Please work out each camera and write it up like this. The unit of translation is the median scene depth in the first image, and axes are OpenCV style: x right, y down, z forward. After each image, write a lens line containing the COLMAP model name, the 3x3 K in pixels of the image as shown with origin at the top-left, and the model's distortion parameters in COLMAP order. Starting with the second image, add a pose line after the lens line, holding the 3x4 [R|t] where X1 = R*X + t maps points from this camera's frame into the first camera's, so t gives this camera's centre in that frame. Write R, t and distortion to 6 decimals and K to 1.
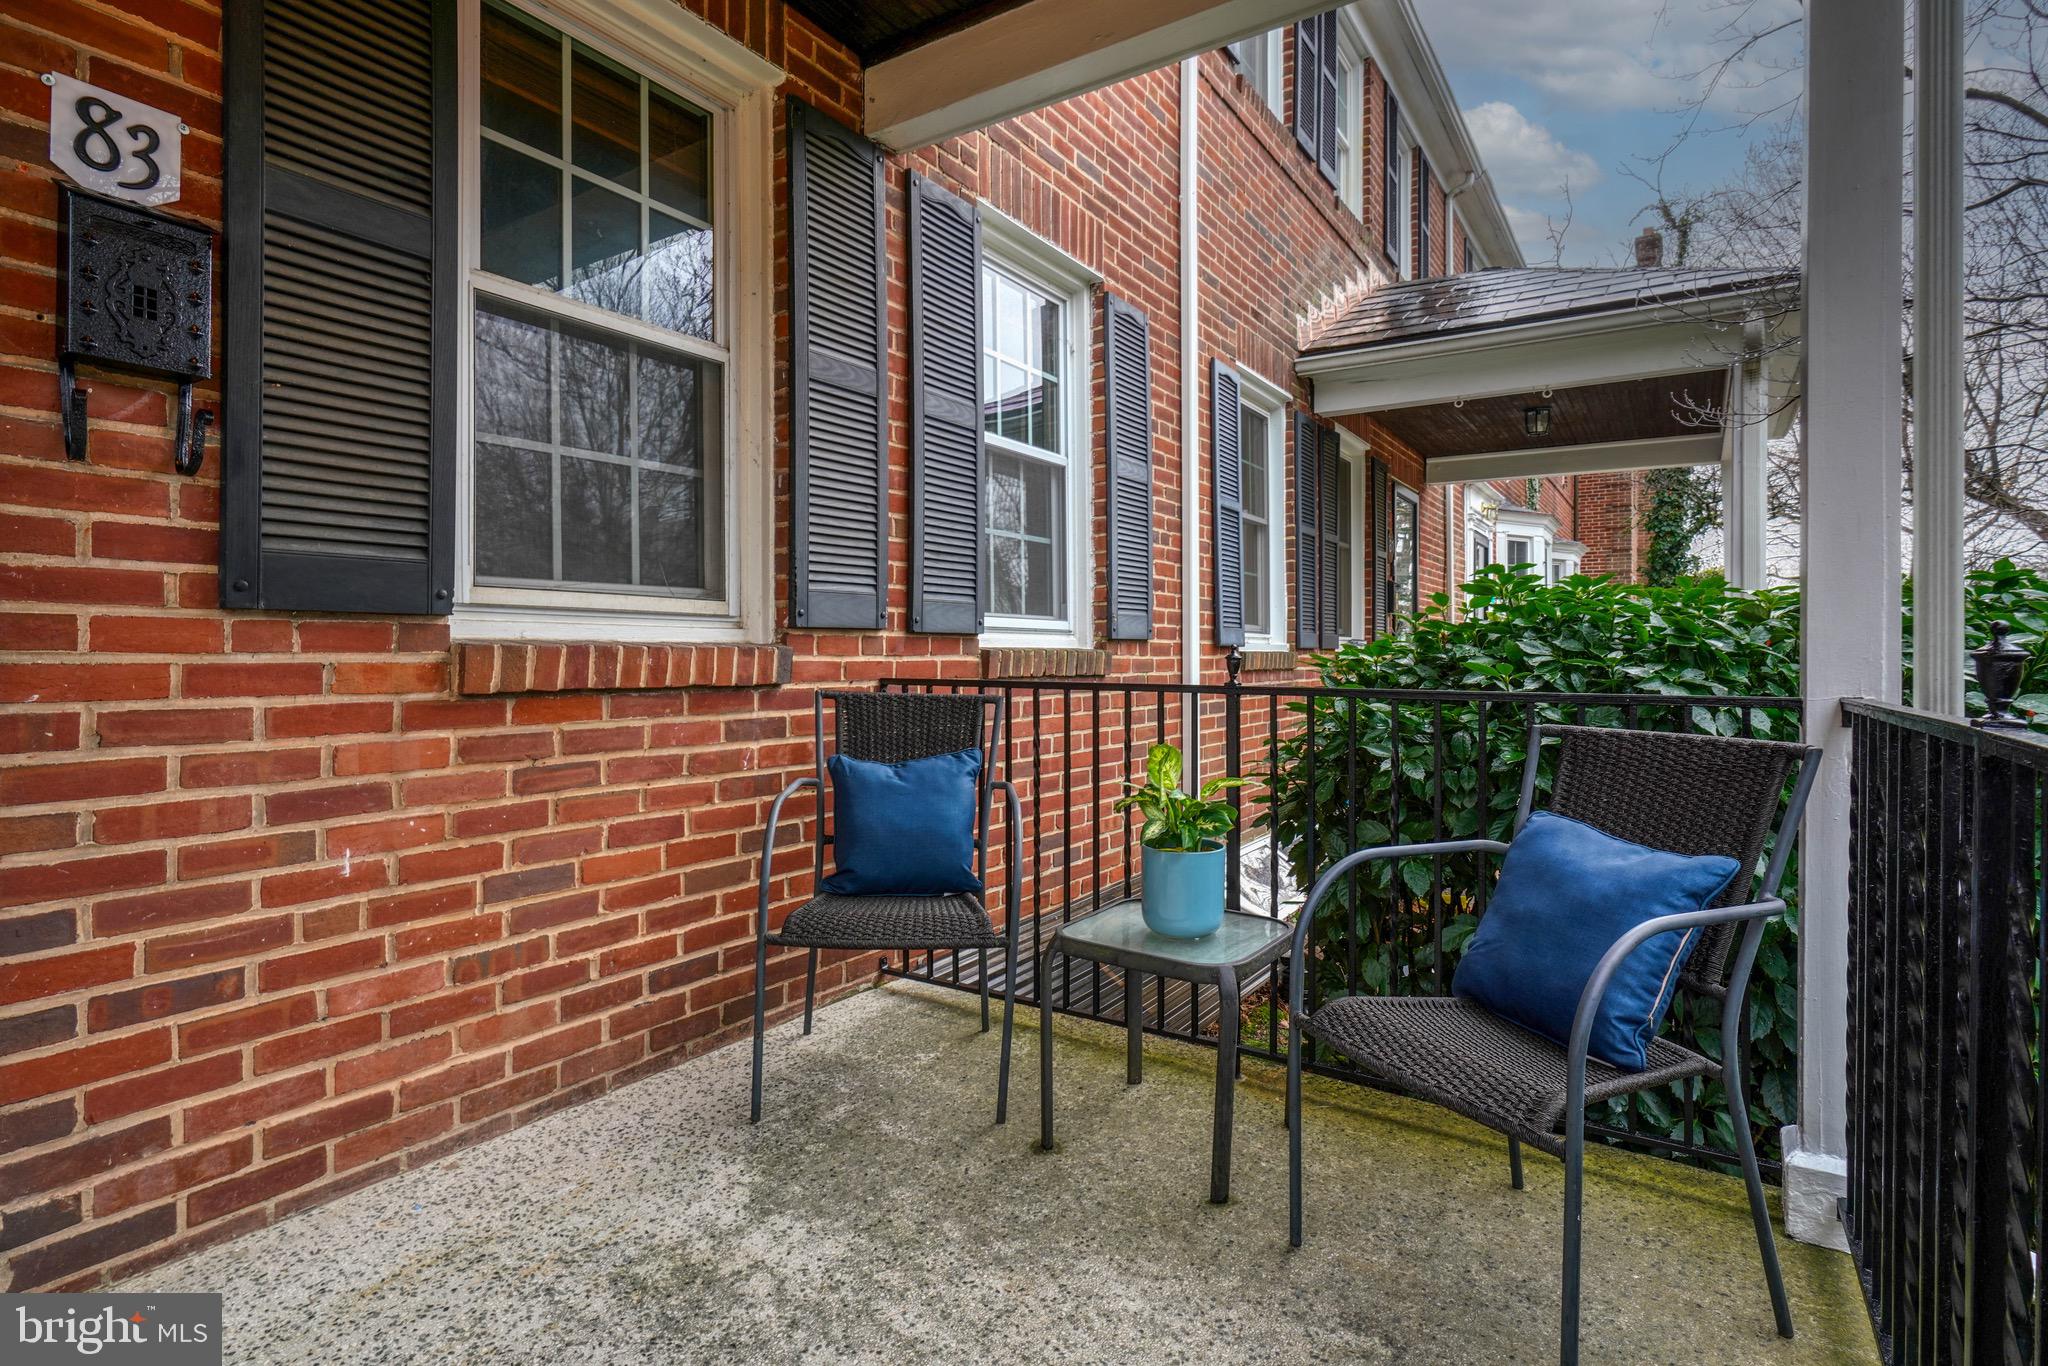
lens RADIAL K [[1051.8, 0, 1017.7], [0, 1051.8, 658.4], [0, 0, 1]] dist [-0.016536, 0.007068]
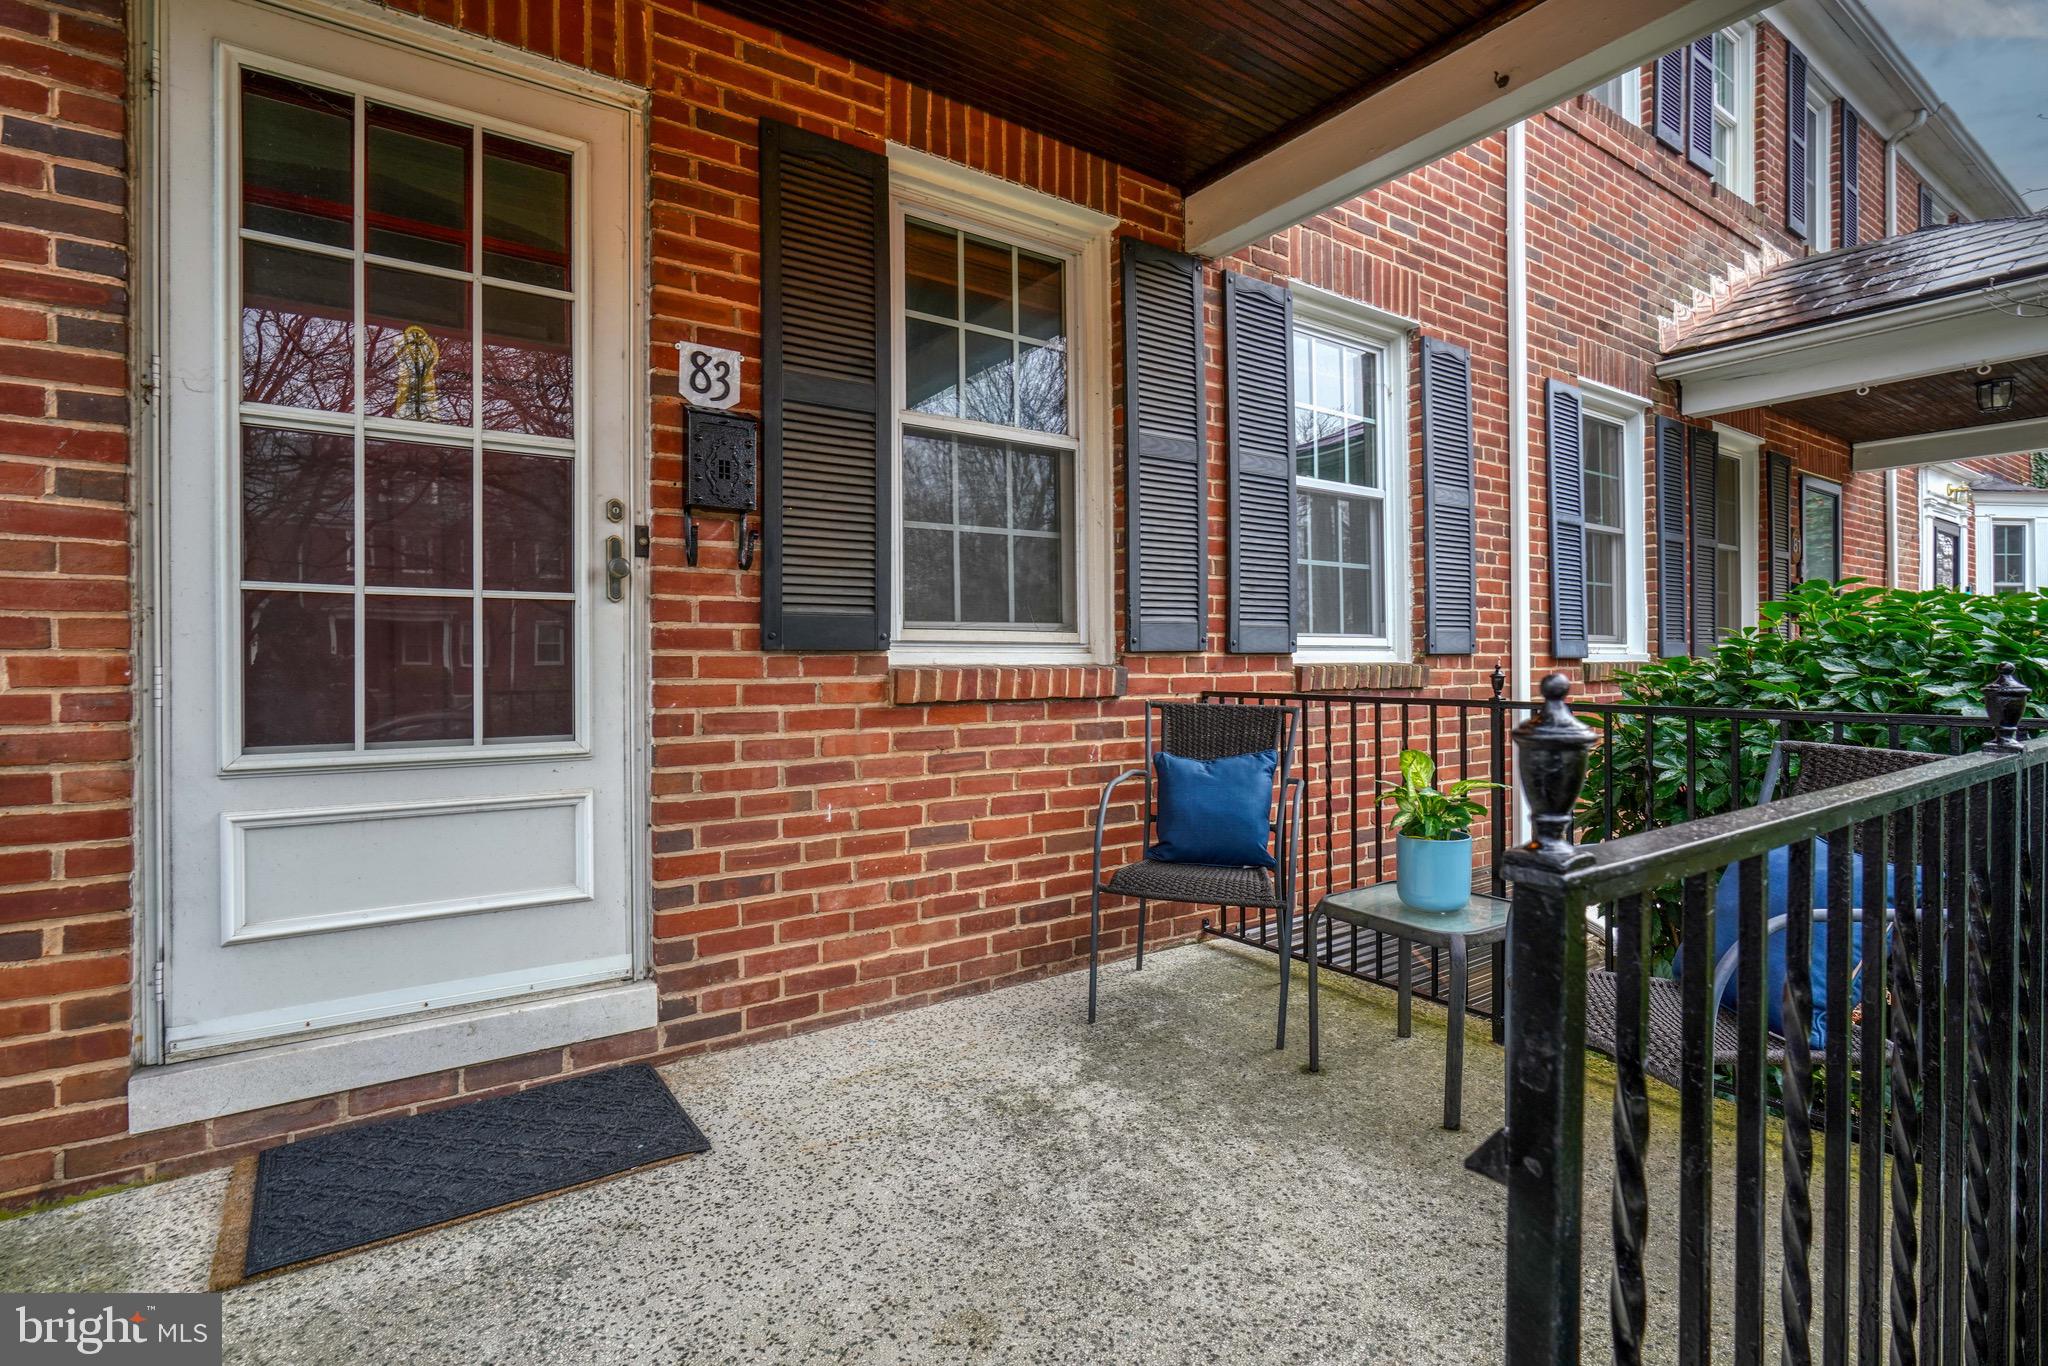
lens RADIAL K [[1051.8, 0, 1017.7], [0, 1051.8, 658.4], [0, 0, 1]] dist [-0.016536, 0.007068]
pose [[0.927215, -0.006239, -0.374477, 0.142322], [0.005669, 0.999980, -0.002626, -0.019024], [0.374486, 0.000312, 0.927232, -0.240005]]
